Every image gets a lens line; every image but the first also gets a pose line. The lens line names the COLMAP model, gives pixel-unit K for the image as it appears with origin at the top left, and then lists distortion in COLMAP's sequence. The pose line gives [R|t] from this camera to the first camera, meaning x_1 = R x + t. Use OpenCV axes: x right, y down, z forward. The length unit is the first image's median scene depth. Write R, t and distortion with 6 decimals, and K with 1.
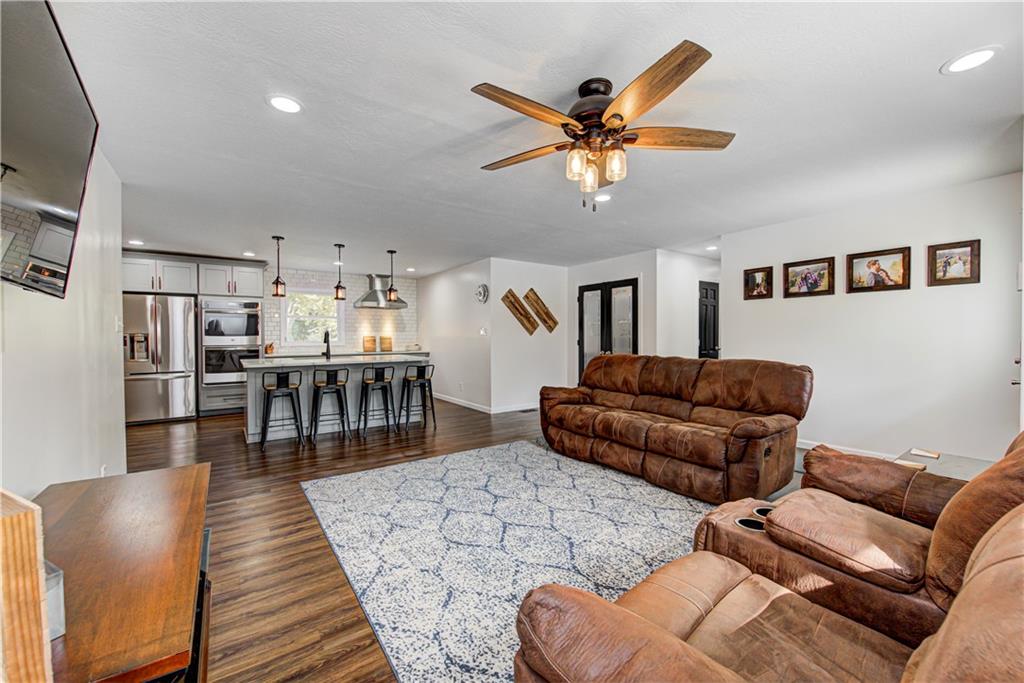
lens RADIAL K [[401.9, 0, 512.9], [0, 401.9, 341.4], [0, 0, 1]] dist [0.001900, -0.000012]
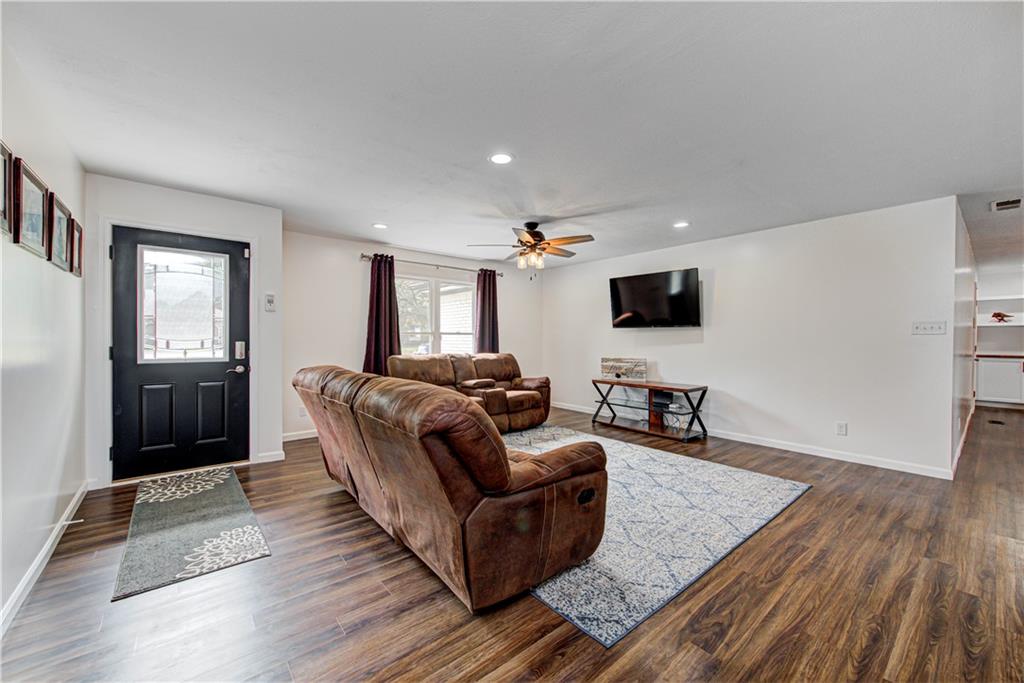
lens RADIAL K [[401.9, 0, 512.9], [0, 401.9, 341.4], [0, 0, 1]] dist [0.001900, -0.000012]
pose [[-0.997632, -0.000109, -0.068771, 0.245645], [-0.001492, 0.999798, 0.020068, -0.021929], [0.068755, 0.020123, -0.997431, 1.711610]]
